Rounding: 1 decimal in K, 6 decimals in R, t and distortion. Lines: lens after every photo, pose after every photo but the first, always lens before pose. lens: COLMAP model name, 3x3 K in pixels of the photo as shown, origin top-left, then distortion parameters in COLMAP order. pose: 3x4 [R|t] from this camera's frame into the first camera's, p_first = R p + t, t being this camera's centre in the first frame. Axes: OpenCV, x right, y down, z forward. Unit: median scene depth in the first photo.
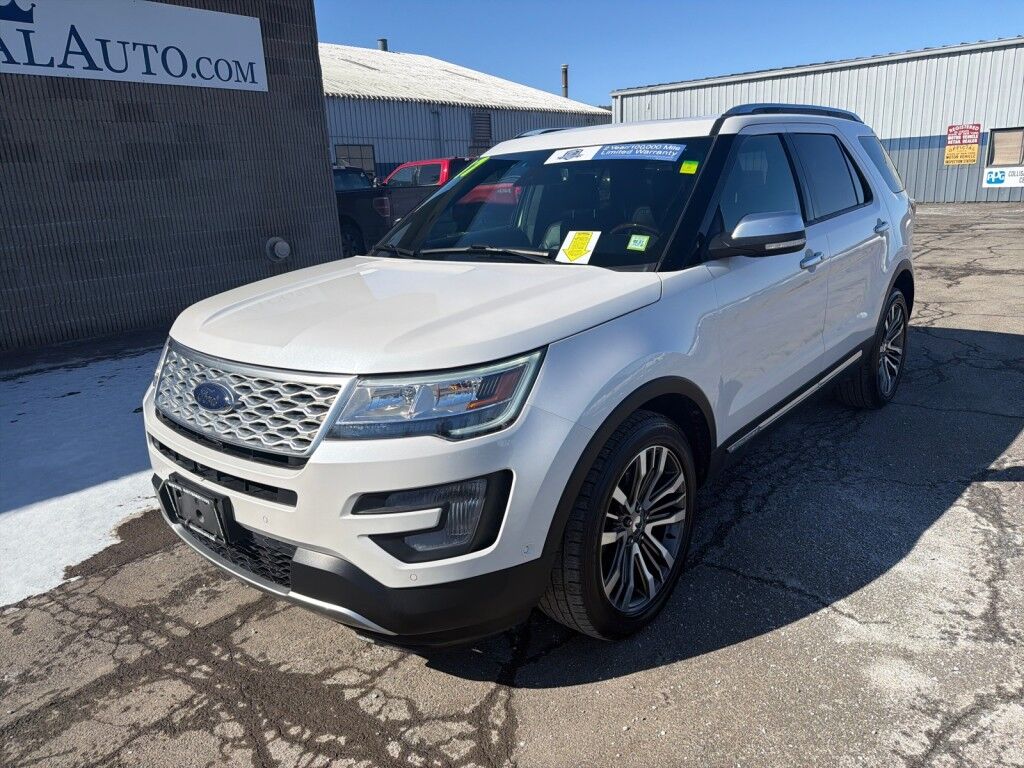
lens RADIAL K [[775.9, 0, 508.6], [0, 775.9, 360.3], [0, 0, 1]] dist [0.034551, -0.036979]
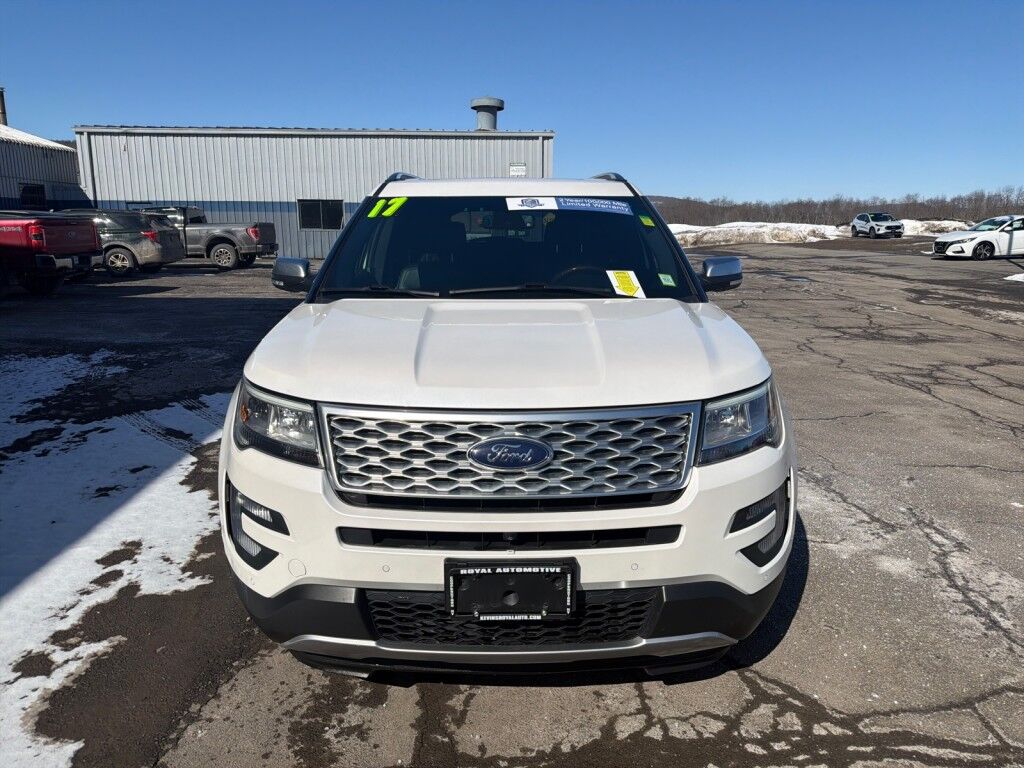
lens RADIAL K [[775.9, 0, 508.6], [0, 775.9, 360.3], [0, 0, 1]] dist [0.034551, -0.036979]
pose [[0.714676, -0.073931, 0.695538, -0.359009], [0.122259, 0.992294, -0.020150, -0.014798], [-0.688688, 0.099437, 0.718207, 0.137816]]
